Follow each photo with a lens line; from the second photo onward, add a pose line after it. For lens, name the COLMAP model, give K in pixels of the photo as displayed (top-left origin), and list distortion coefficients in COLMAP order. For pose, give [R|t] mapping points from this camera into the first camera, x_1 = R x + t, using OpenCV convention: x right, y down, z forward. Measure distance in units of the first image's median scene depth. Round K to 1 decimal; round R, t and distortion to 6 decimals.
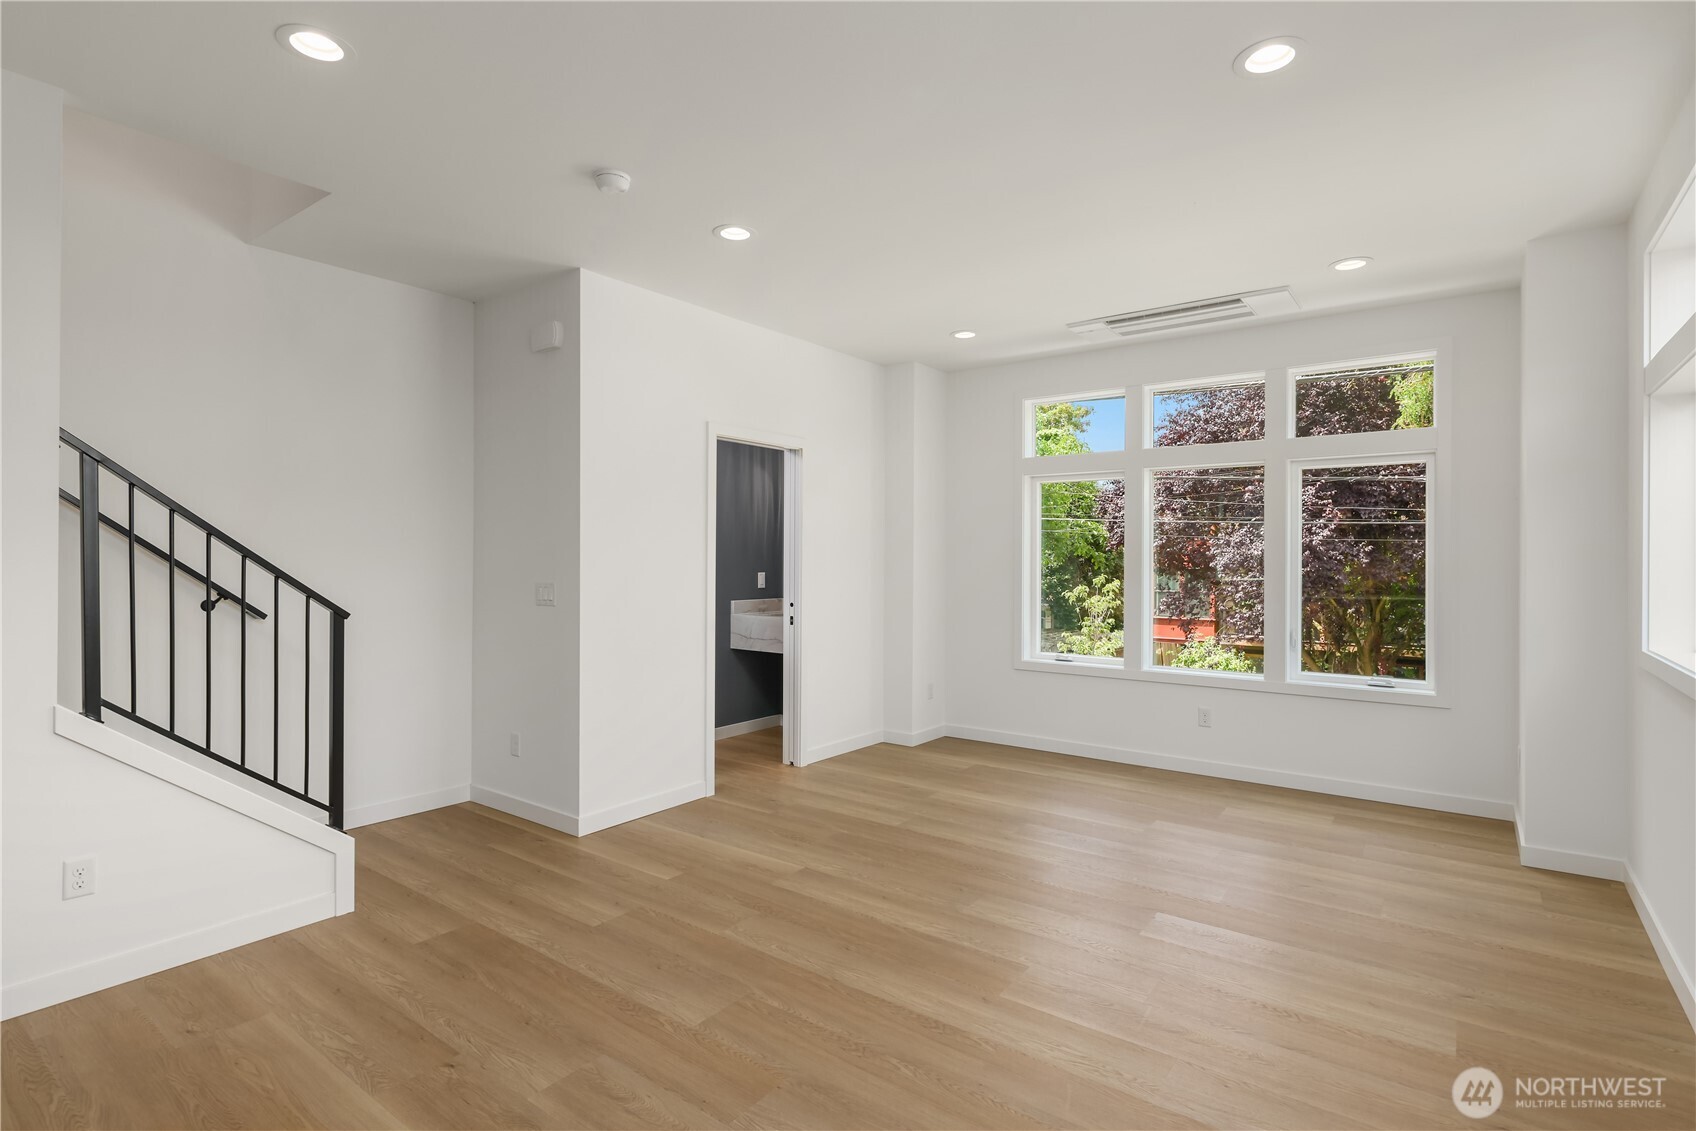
lens RADIAL K [[830.9, 0, 852.5], [0, 830.9, 566.4], [0, 0, 1]] dist [0.000140, -0.001787]
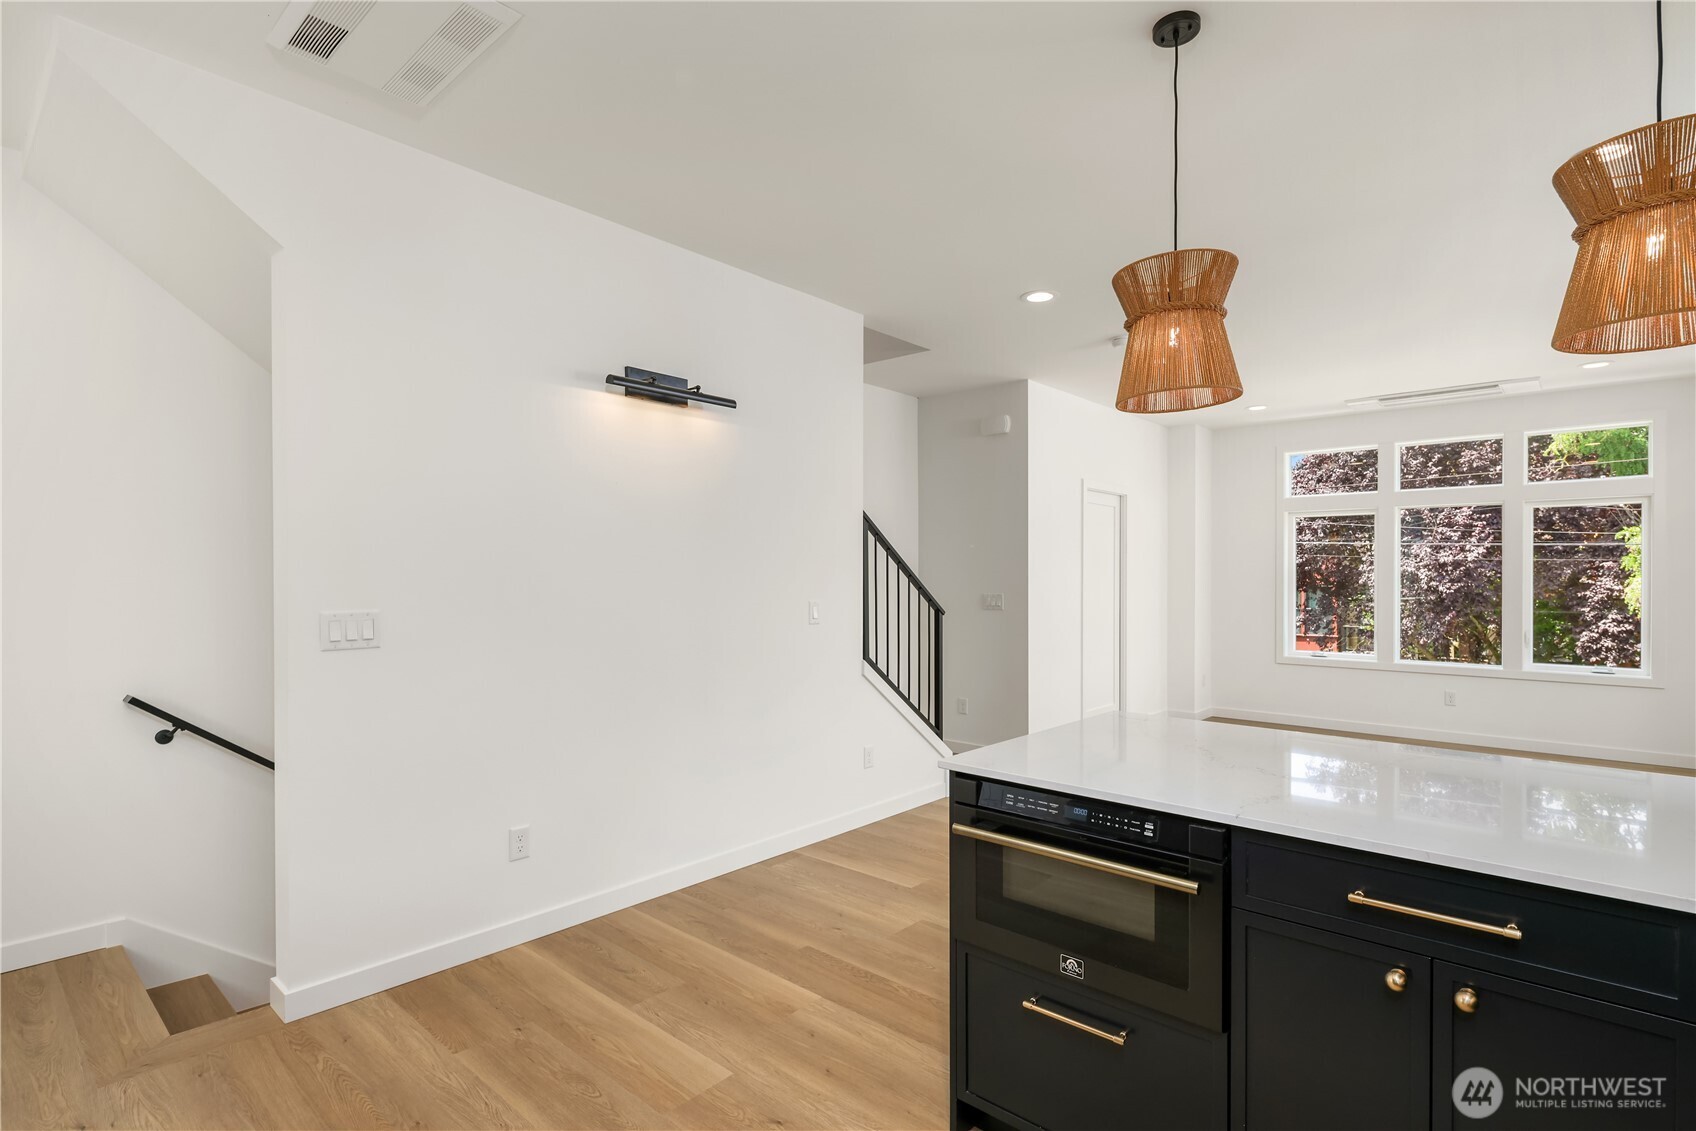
lens RADIAL K [[822.6, 0, 847.3], [0, 822.6, 593.6], [0, 0, 1]] dist [-0.002985, -0.001184]
pose [[0.995285, 0.000287, -0.096994, -0.411287], [0.000730, 0.999945, 0.010447, 0.002953], [0.096992, -0.010468, 0.995230, -0.390882]]
